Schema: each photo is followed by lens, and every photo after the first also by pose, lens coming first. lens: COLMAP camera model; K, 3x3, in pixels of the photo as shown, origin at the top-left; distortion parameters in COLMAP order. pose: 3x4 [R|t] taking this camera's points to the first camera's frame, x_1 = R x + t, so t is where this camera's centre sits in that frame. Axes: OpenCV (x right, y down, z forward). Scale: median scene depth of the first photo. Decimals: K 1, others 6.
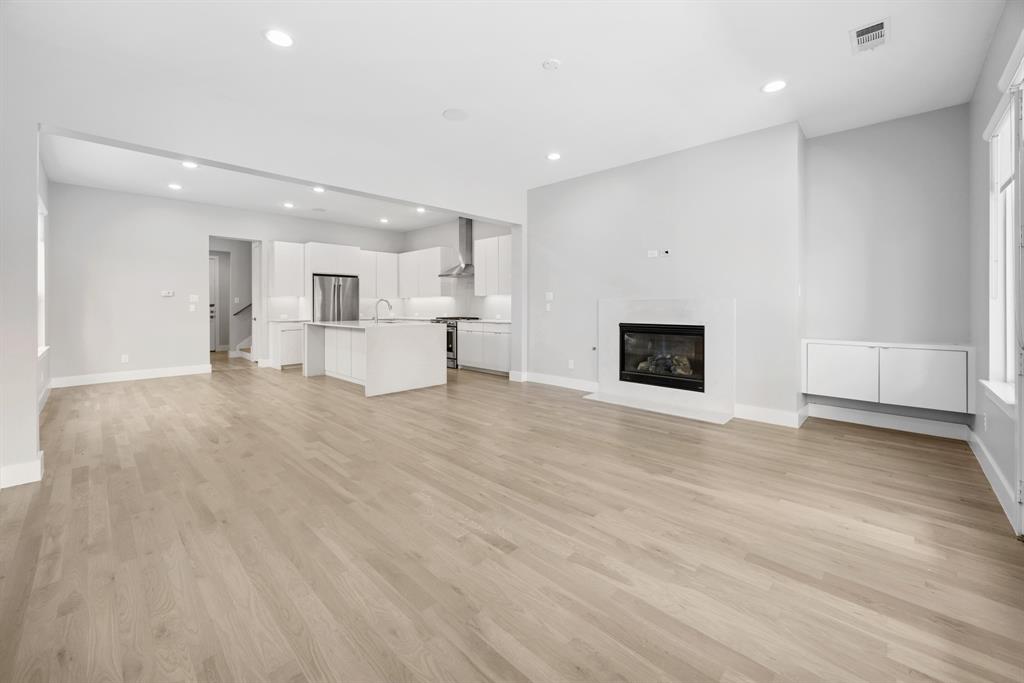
lens RADIAL K [[408.4, 0, 508.3], [0, 408.4, 306.3], [0, 0, 1]] dist [-0.001817, -0.000100]
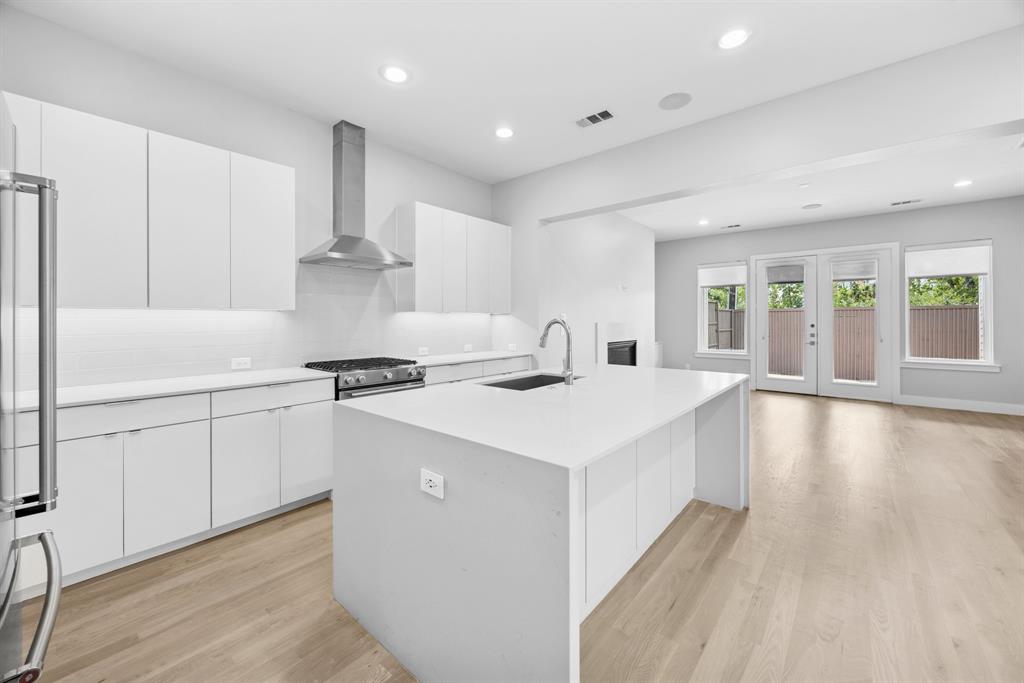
lens RADIAL K [[397.7, 0, 513.9], [0, 397.7, 326.3], [0, 0, 1]] dist [-0.000888, -0.000113]
pose [[-0.067201, -0.012986, 0.997655, -0.575105], [0.004082, 0.999903, 0.013290, -0.014880], [-0.997731, 0.004966, -0.067141, 0.914794]]
